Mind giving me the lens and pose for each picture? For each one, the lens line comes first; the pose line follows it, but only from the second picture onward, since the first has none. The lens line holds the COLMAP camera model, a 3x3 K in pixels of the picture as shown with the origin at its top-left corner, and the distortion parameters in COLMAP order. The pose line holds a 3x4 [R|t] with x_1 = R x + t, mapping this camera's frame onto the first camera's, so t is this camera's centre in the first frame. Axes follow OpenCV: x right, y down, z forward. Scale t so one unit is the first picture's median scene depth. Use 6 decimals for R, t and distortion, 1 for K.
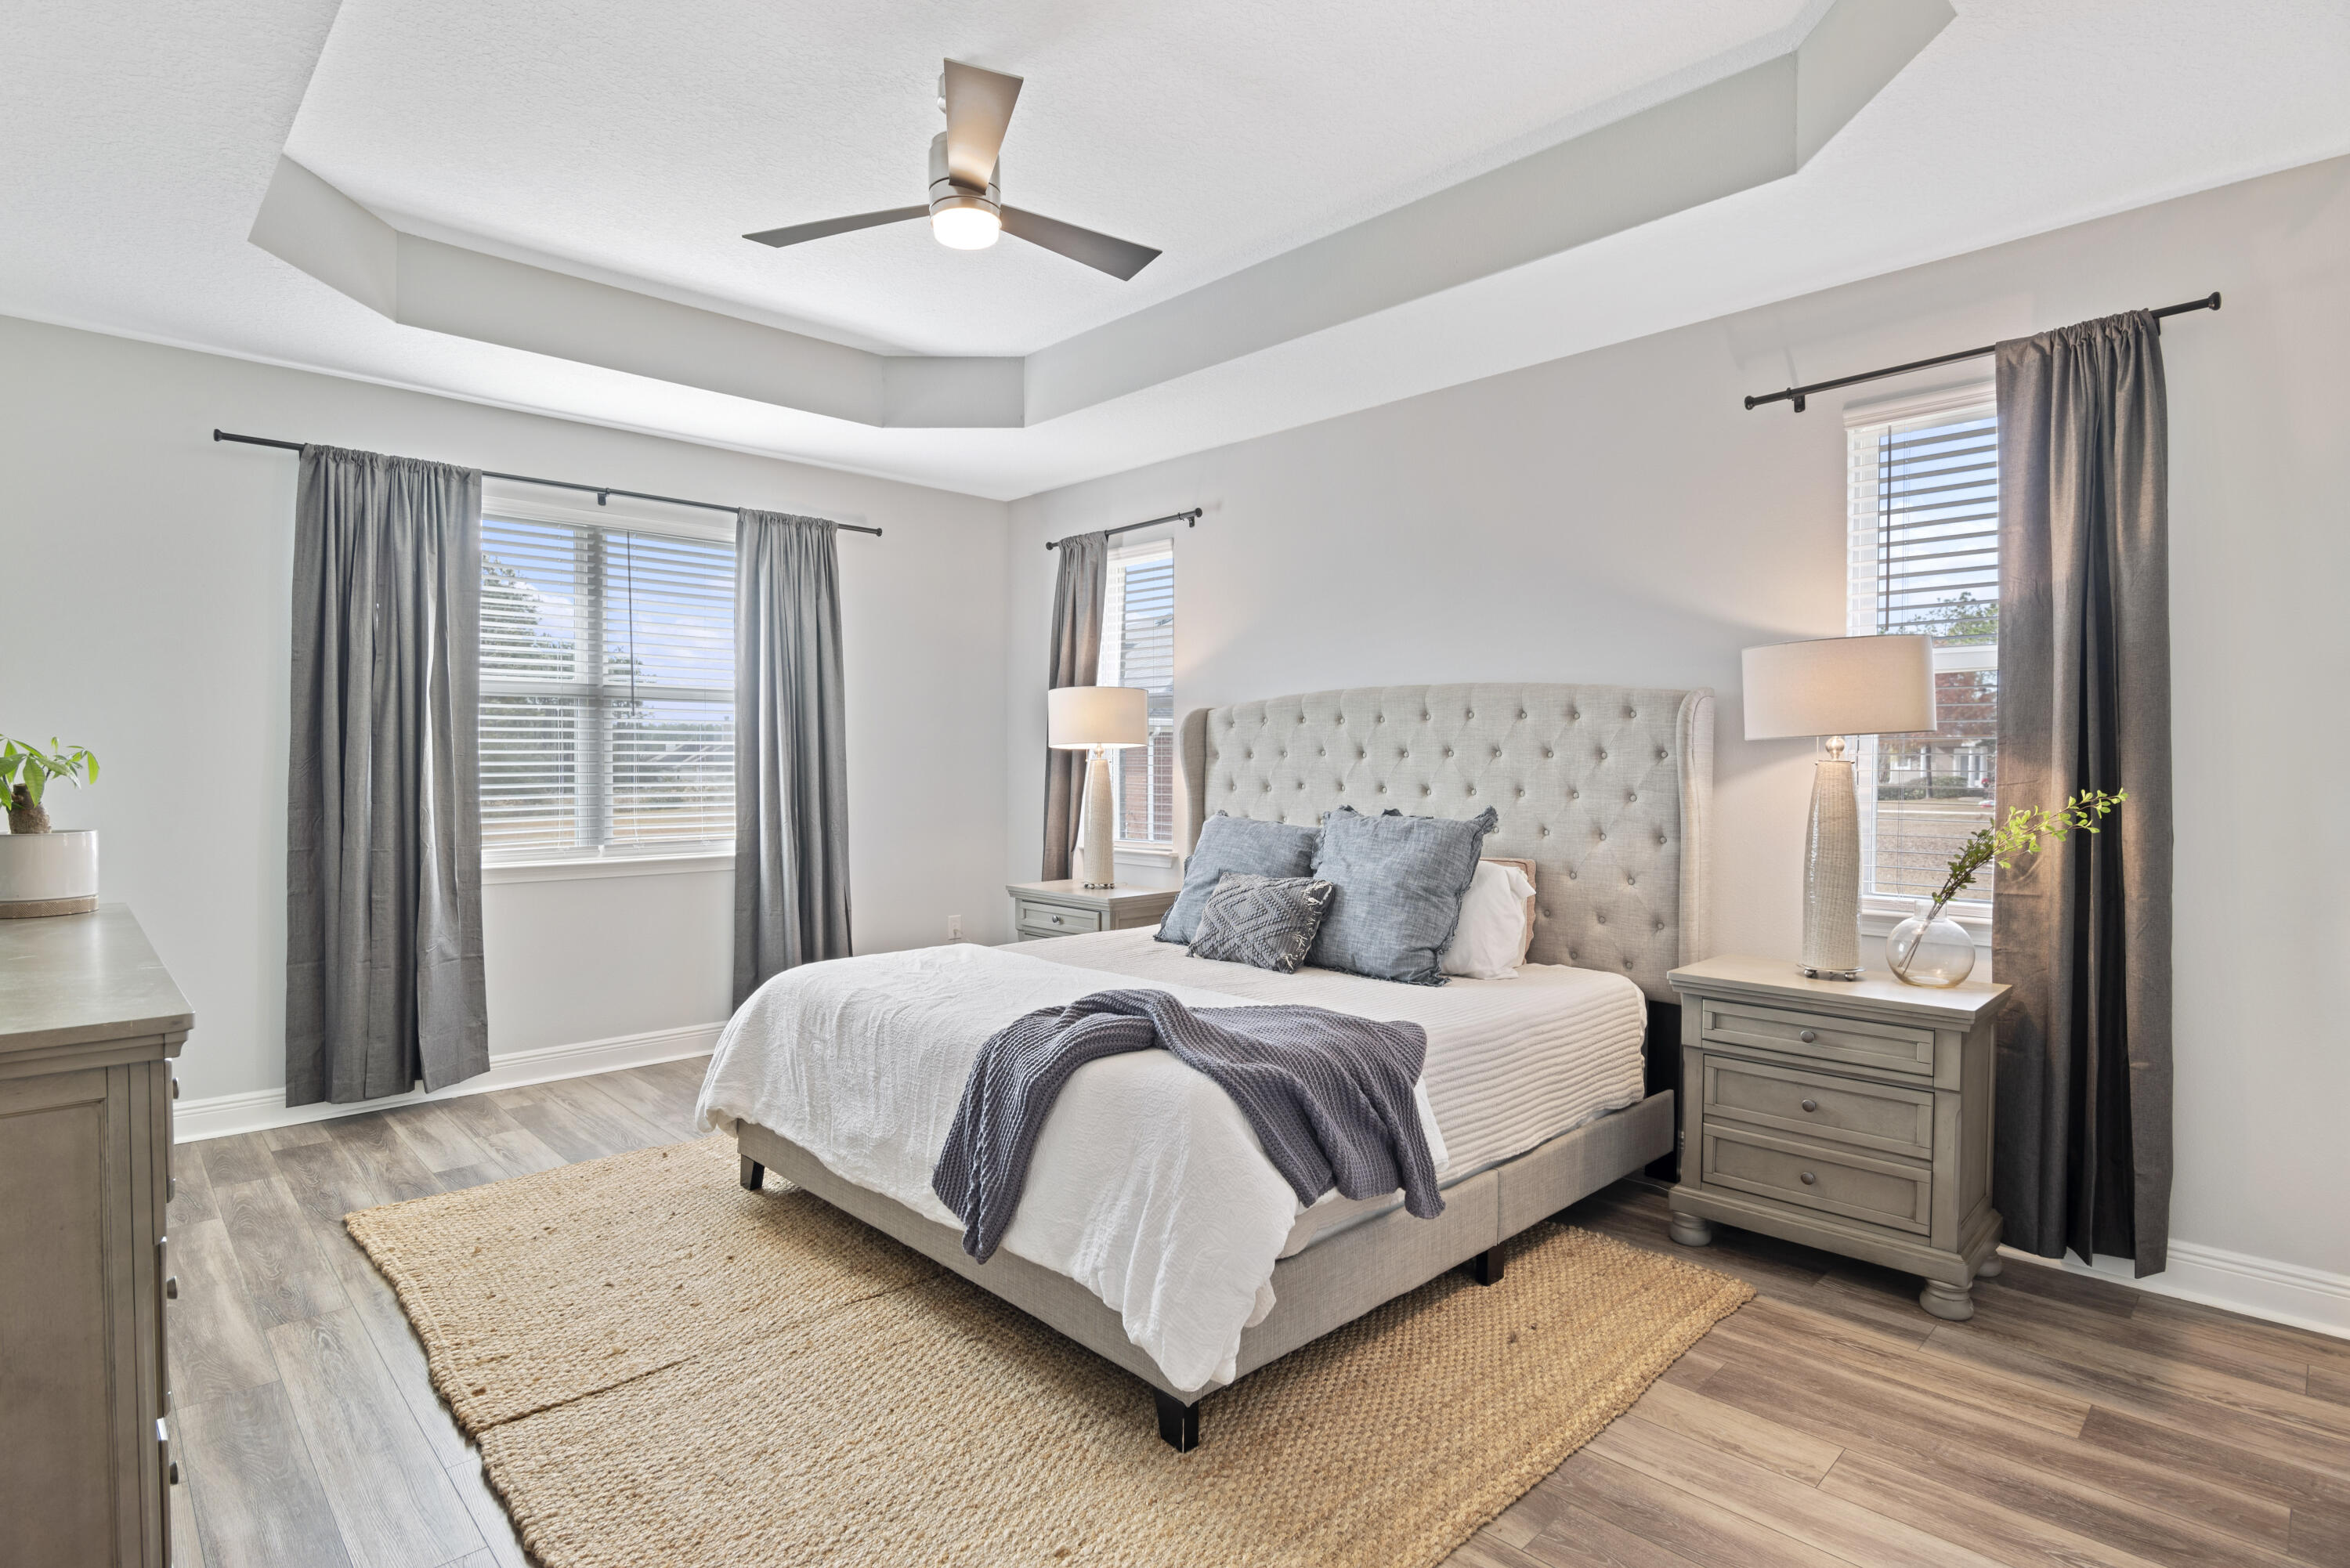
lens RADIAL K [[1167.6, 0, 1169.1], [0, 1167.6, 814.8], [0, 0, 1]] dist [-0.023620, 0.000091]
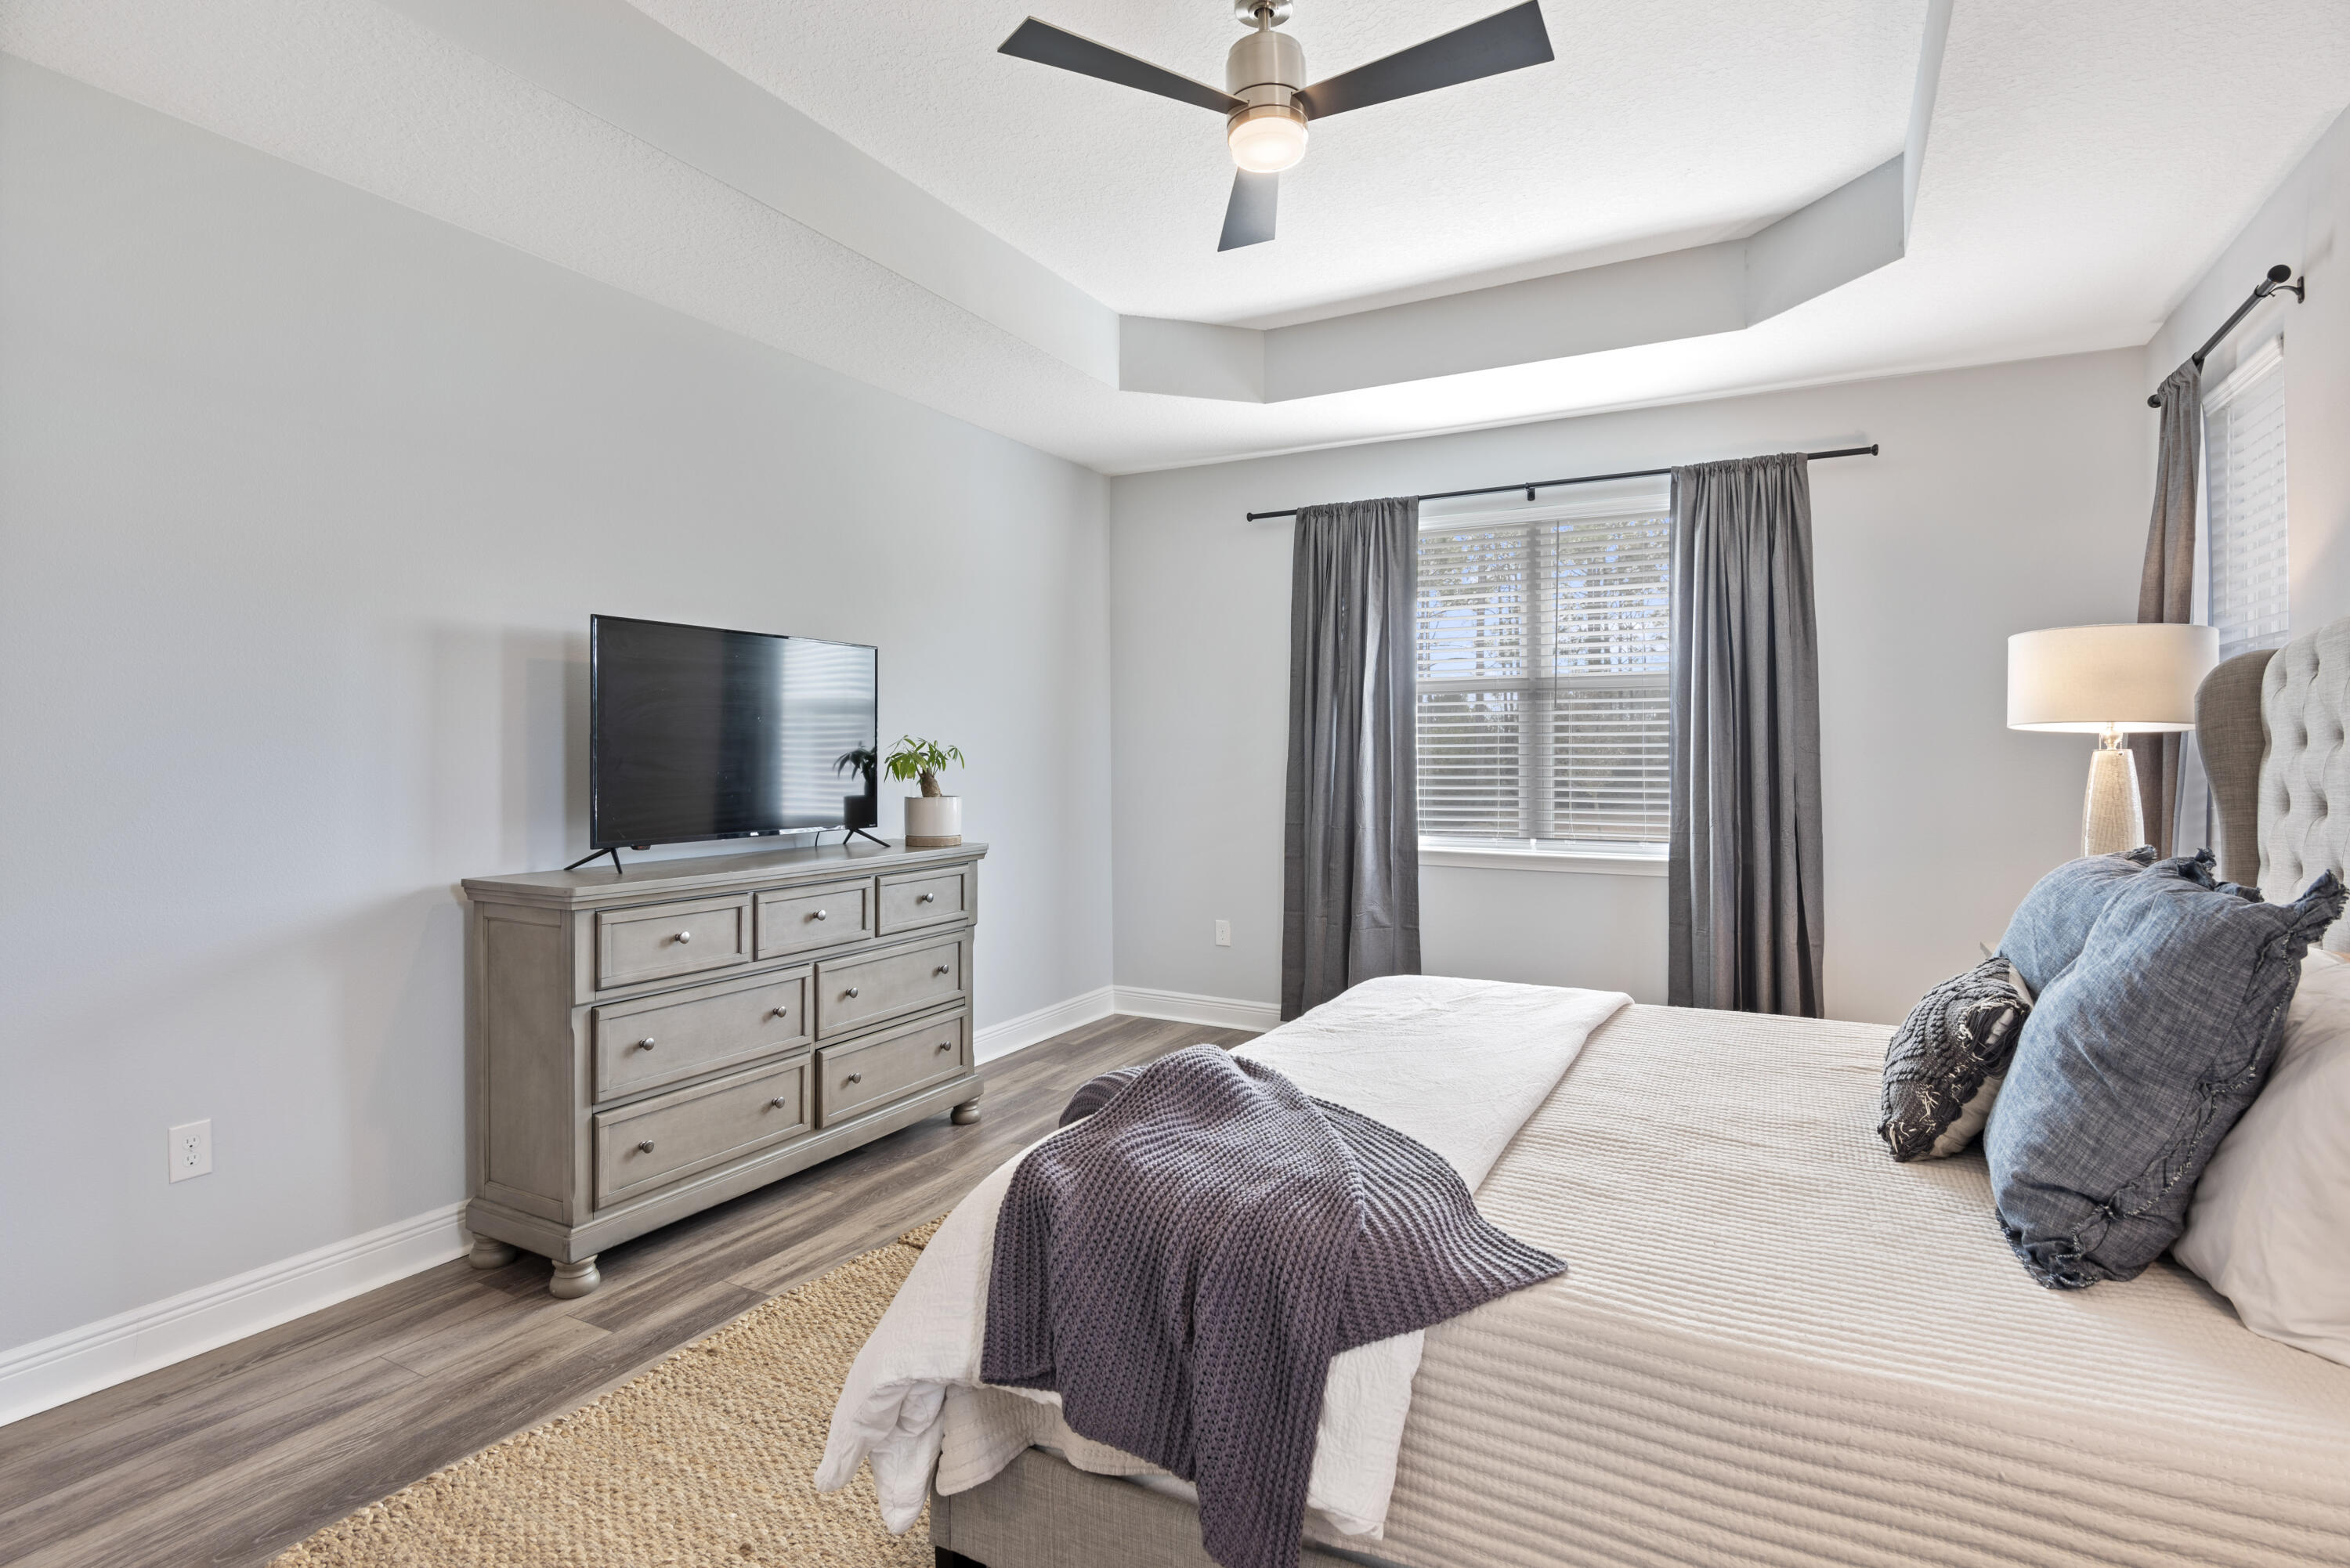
lens RADIAL K [[1167.2, 0, 1175.0], [0, 1167.2, 784.0], [0, 0, 1]] dist [-0.024790, -0.000099]
pose [[0.295567, 0.022935, -0.955047, 0.390464], [-0.042558, 0.999035, 0.010820, -0.018755], [0.954374, 0.037447, 0.296258, 0.414916]]
